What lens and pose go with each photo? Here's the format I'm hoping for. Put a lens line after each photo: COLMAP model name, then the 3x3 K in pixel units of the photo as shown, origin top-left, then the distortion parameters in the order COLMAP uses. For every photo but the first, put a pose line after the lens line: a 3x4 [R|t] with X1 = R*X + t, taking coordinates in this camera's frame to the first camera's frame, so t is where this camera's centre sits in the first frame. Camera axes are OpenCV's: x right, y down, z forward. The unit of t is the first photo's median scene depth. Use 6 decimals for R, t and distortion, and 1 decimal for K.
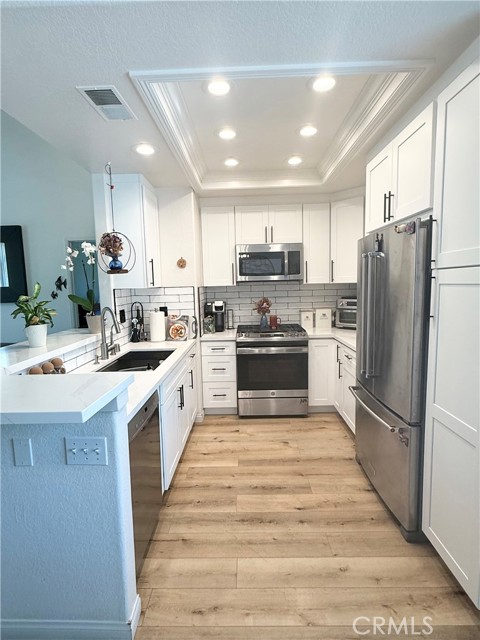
lens RADIAL K [[331.2, 0, 240.0], [0, 331.2, 320.0], [0, 0, 1]] dist [0.001981, -0.008094]
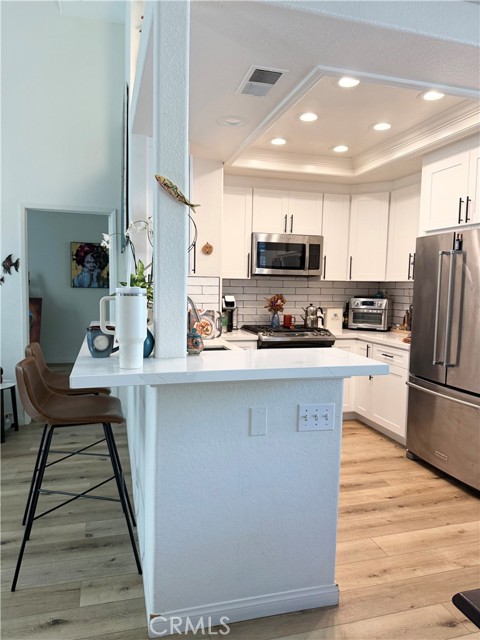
lens RADIAL K [[448.0, 0, 238.5], [0, 448.0, 322.8], [0, 0, 1]] dist [0.108113, -0.167047]
pose [[0.954370, 0.018284, 0.298068, -0.406967], [-0.010745, 0.999580, -0.026910, 0.045806], [-0.298435, 0.022479, 0.954165, -0.119789]]
